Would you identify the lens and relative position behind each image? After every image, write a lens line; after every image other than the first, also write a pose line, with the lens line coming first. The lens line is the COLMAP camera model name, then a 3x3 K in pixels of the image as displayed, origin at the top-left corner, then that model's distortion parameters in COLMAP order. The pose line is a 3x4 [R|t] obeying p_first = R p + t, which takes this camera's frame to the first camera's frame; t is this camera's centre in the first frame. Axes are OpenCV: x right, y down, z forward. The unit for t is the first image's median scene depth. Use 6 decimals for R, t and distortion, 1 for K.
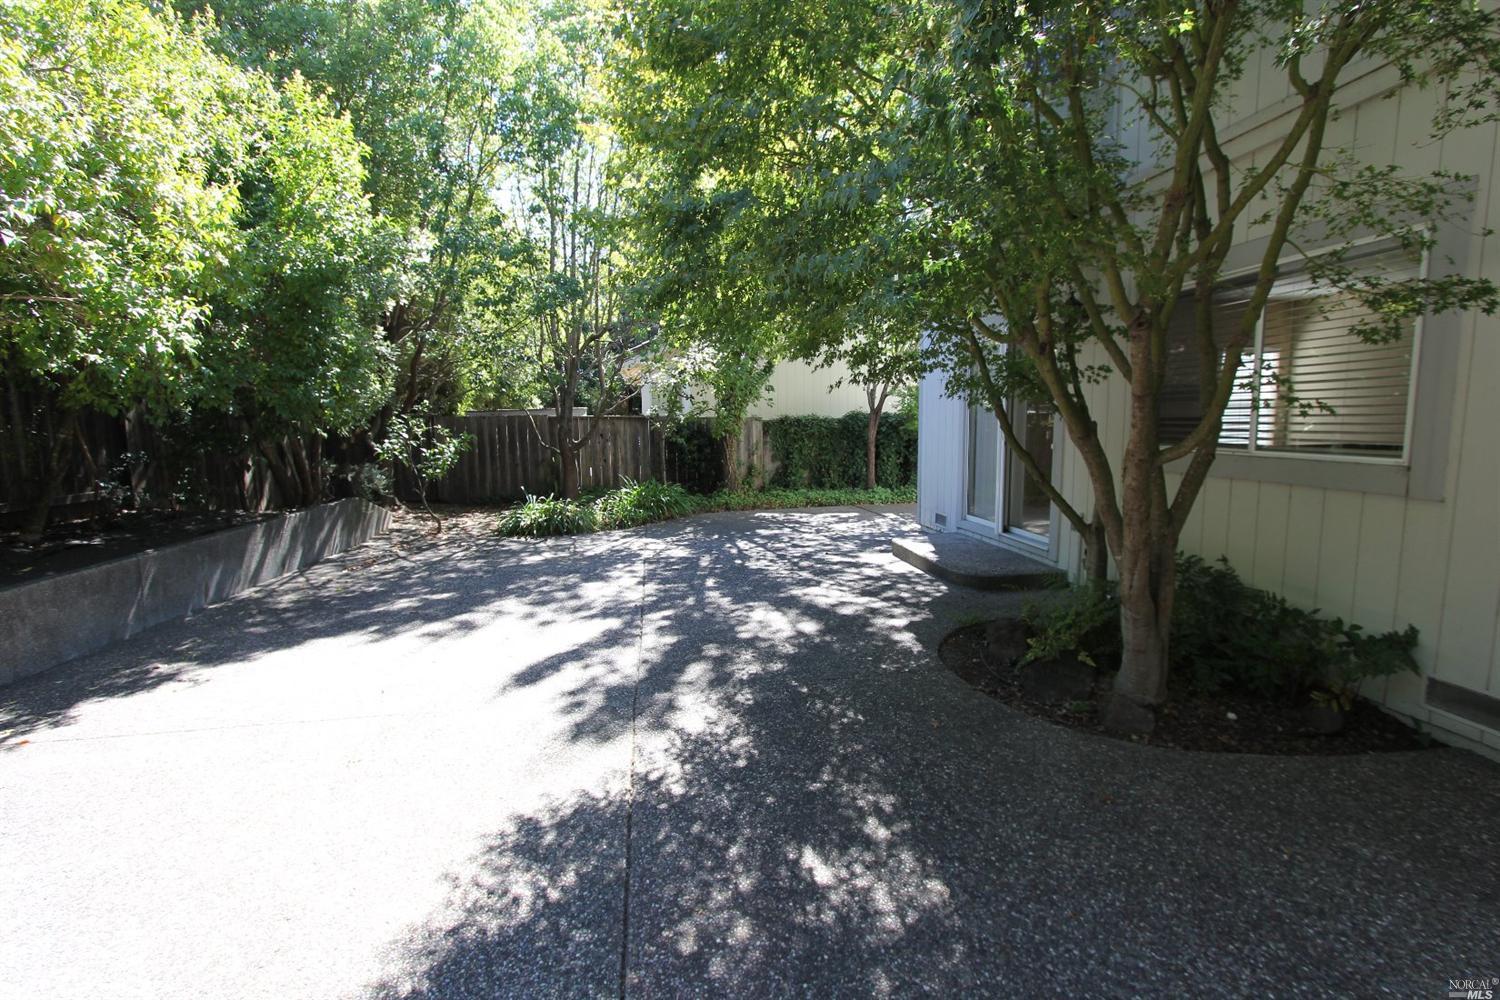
lens RADIAL K [[706.0, 0, 750.0], [0, 706.0, 500.0], [0, 0, 1]] dist [0.024082, 0.000682]
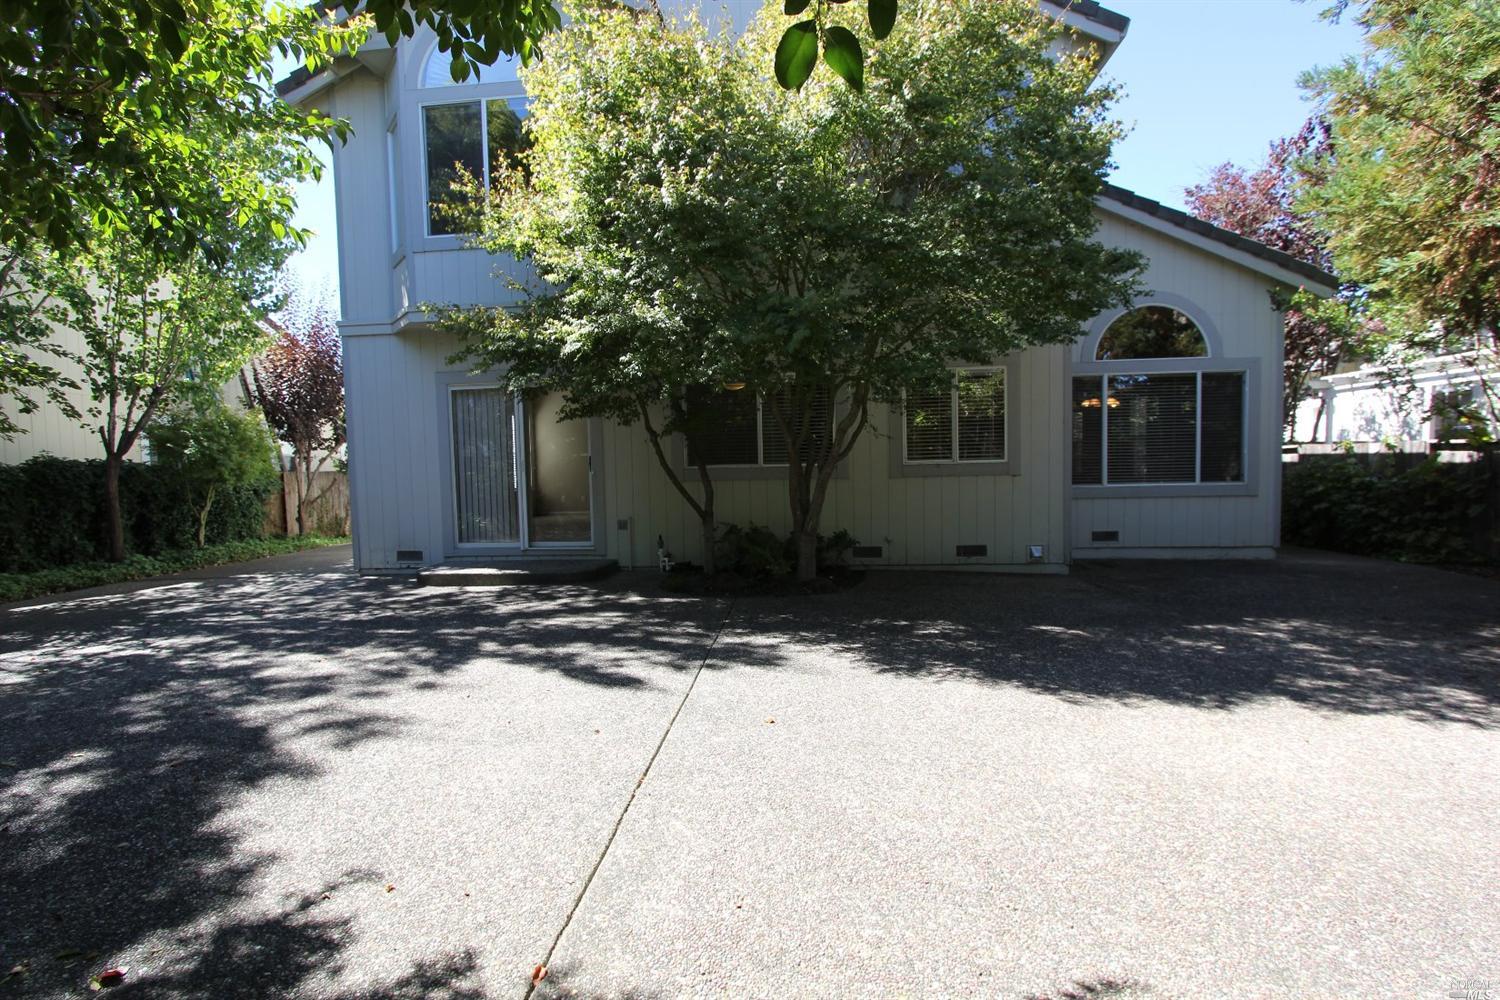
lens RADIAL K [[690.5, 0, 755.6], [0, 690.5, 505.7], [0, 0, 1]] dist [-0.019823, 0.001903]
pose [[0.190535, -0.035646, 0.981033, -1.102017], [0.131537, 0.991256, 0.010471, 0.019987], [-0.972828, 0.127047, 0.193557, 0.552259]]
